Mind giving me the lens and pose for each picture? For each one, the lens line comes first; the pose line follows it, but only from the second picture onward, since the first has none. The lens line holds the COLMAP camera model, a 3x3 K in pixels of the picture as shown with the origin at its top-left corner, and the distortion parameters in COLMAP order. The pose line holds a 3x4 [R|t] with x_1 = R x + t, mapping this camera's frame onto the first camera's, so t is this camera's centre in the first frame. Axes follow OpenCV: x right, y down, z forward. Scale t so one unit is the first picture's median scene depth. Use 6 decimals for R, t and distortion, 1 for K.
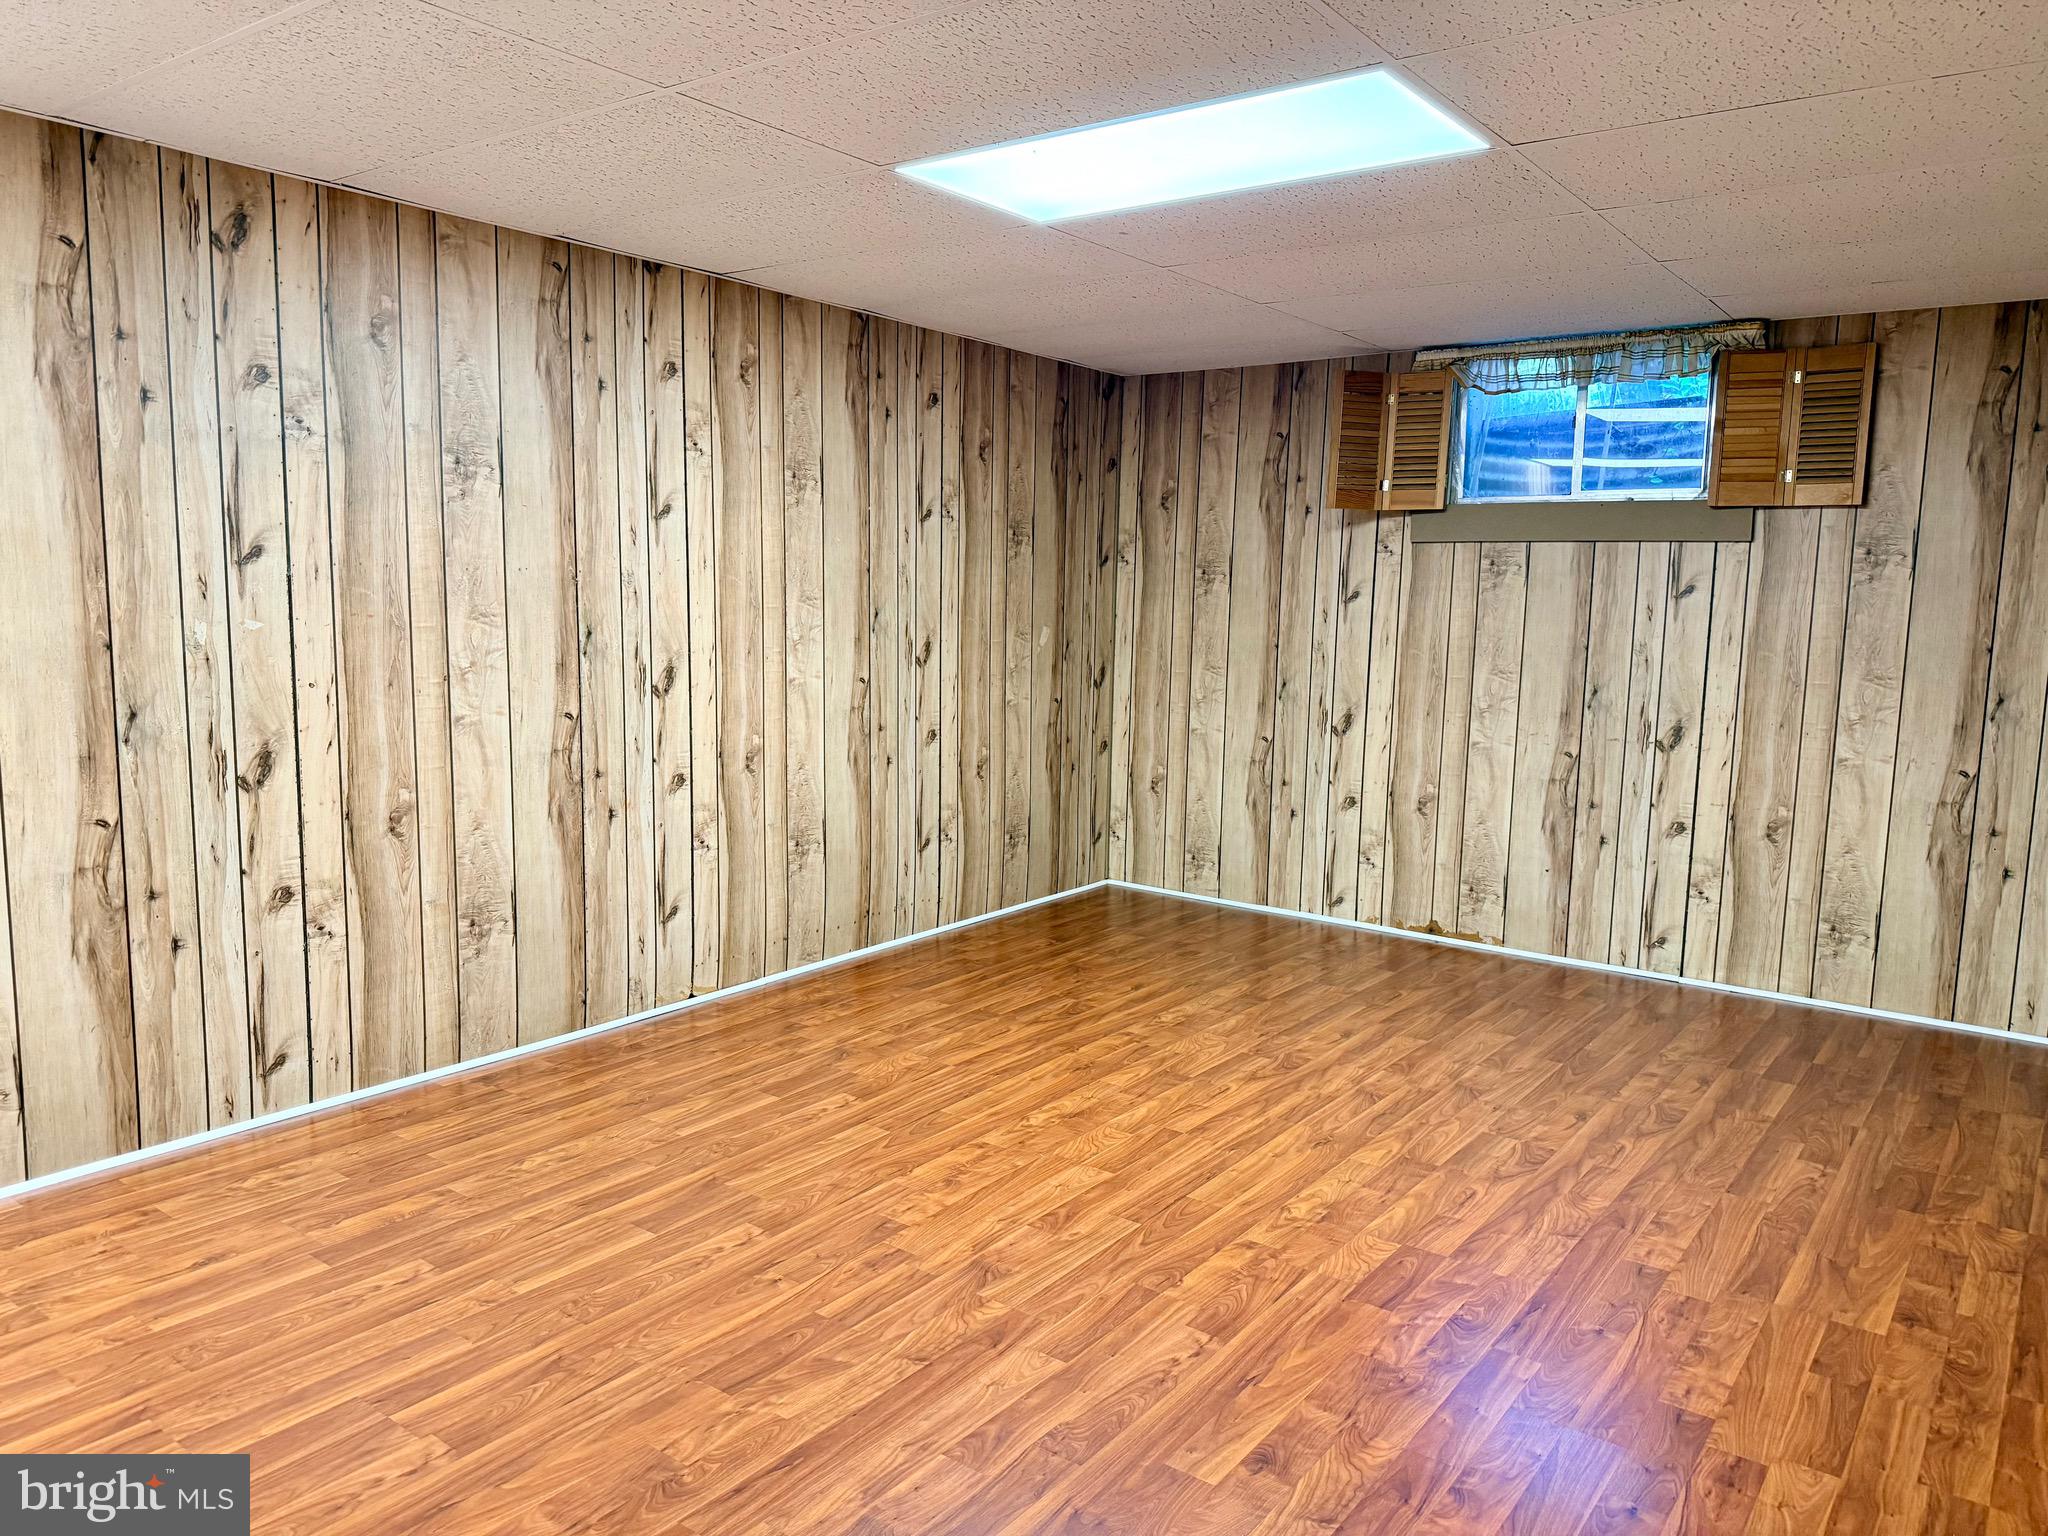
lens RADIAL K [[1451.5, 0, 1023.5], [0, 1451.5, 761.5], [0, 0, 1]] dist [0.074472, -0.092783]
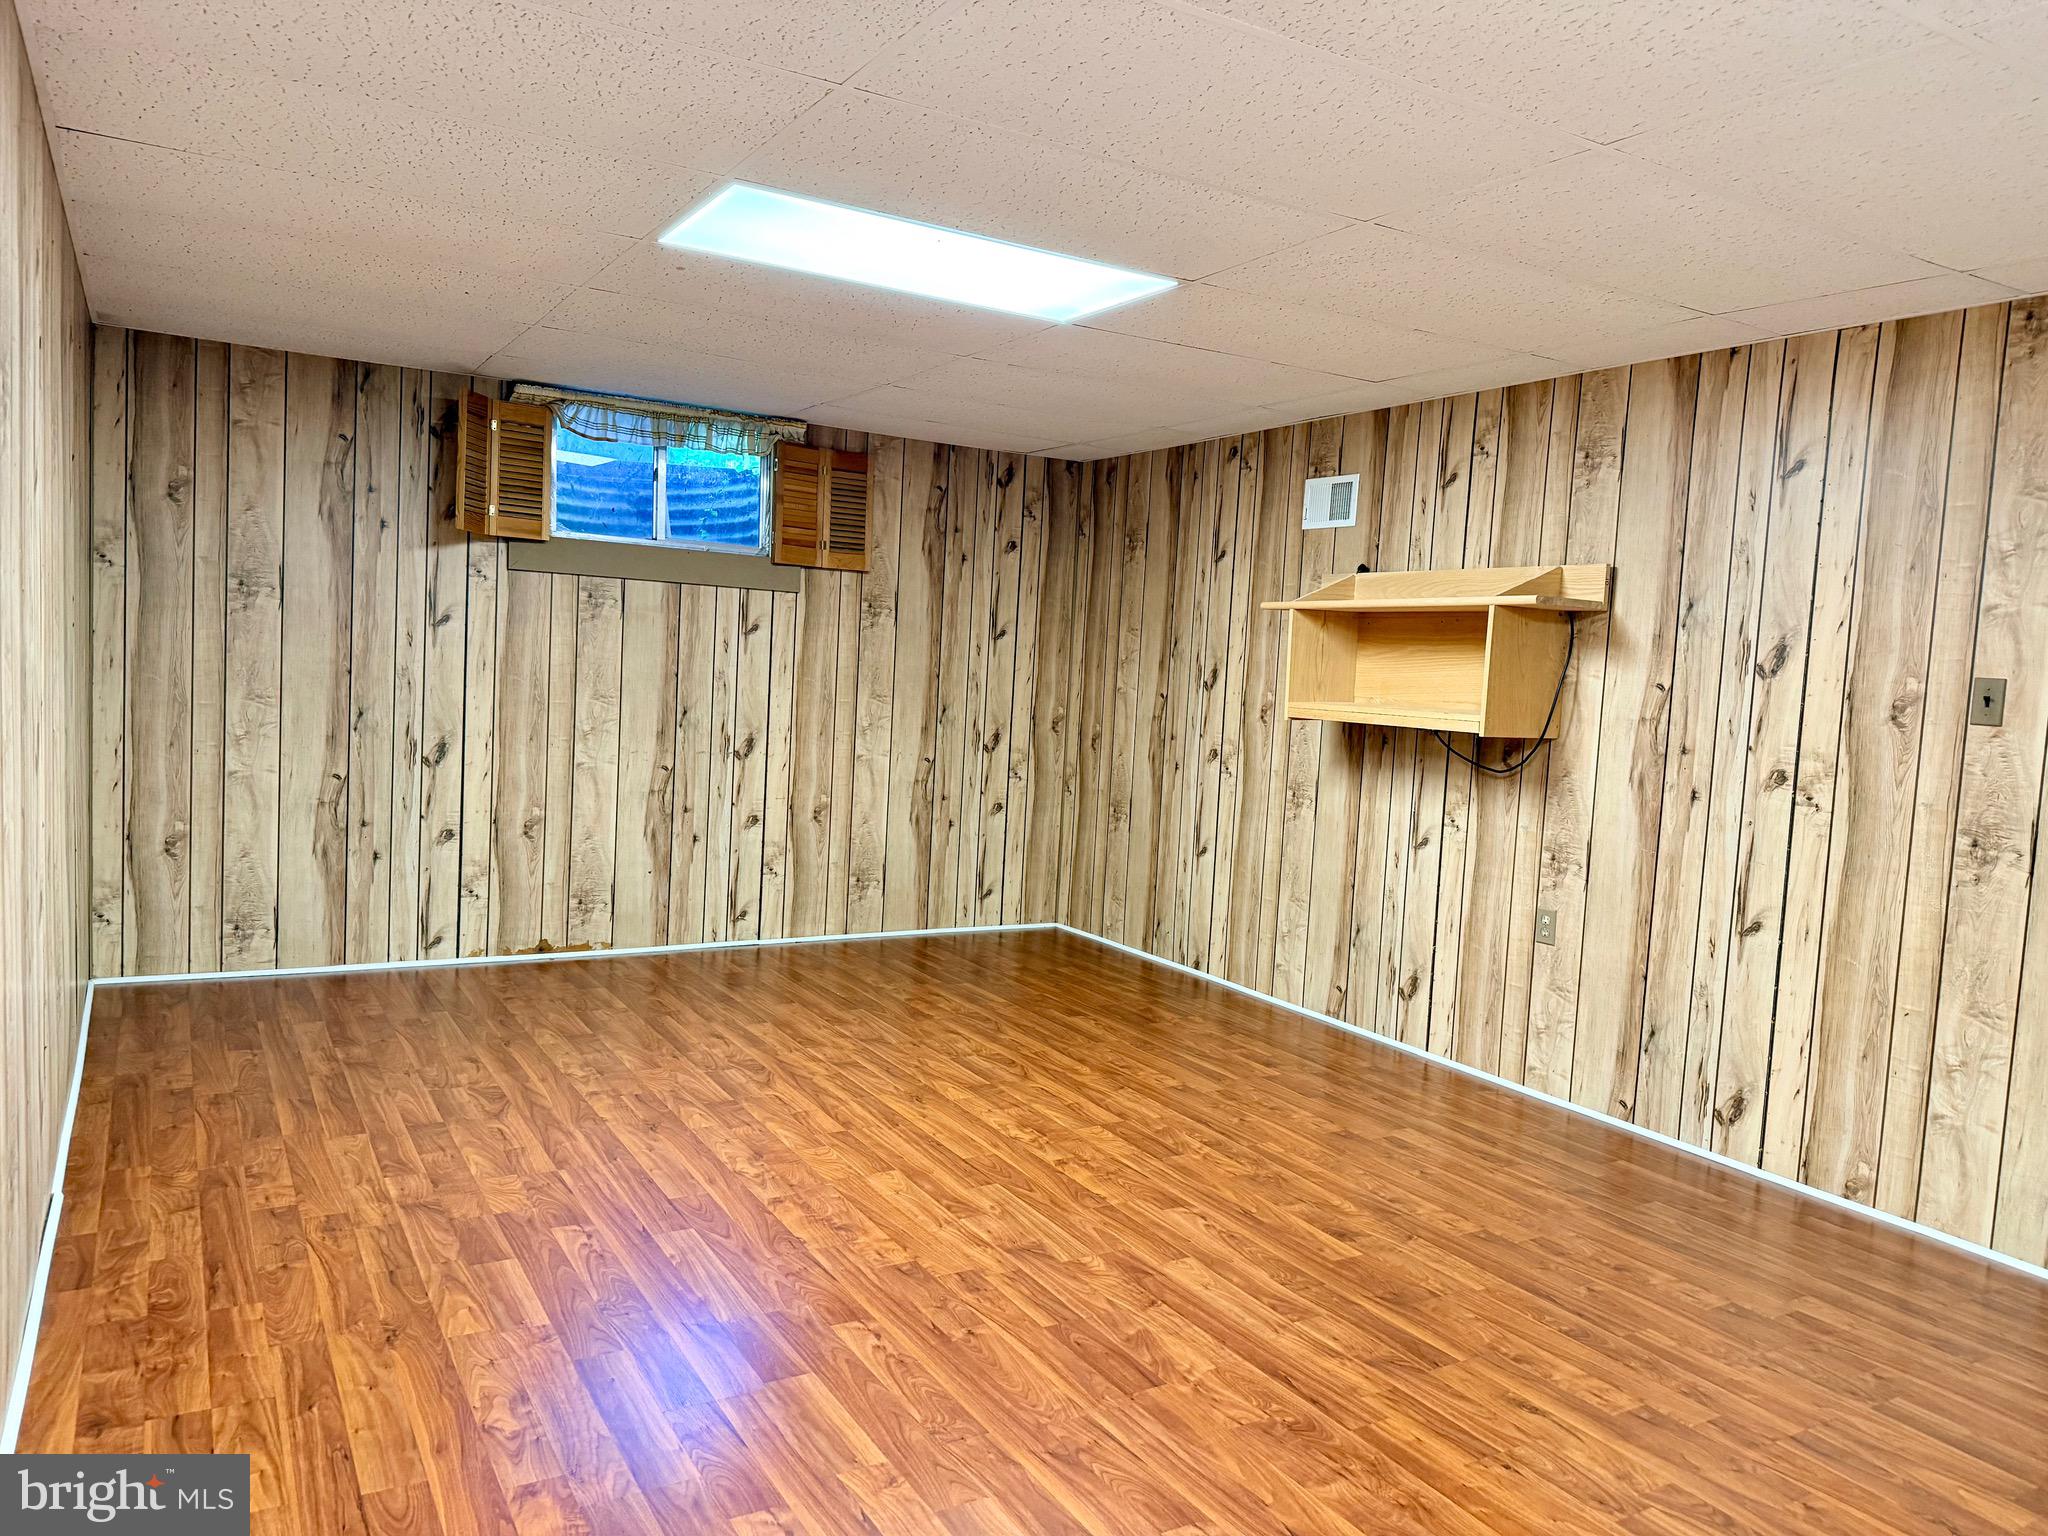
lens RADIAL K [[1451.5, 0, 1034.4], [0, 1451.5, 757.4], [0, 0, 1]] dist [0.074472, -0.092783]
pose [[0.370264, -0.063792, 0.926734, -0.645520], [0.068257, 0.996811, 0.041344, -0.045237], [-0.926415, 0.047948, 0.373437, 0.350310]]
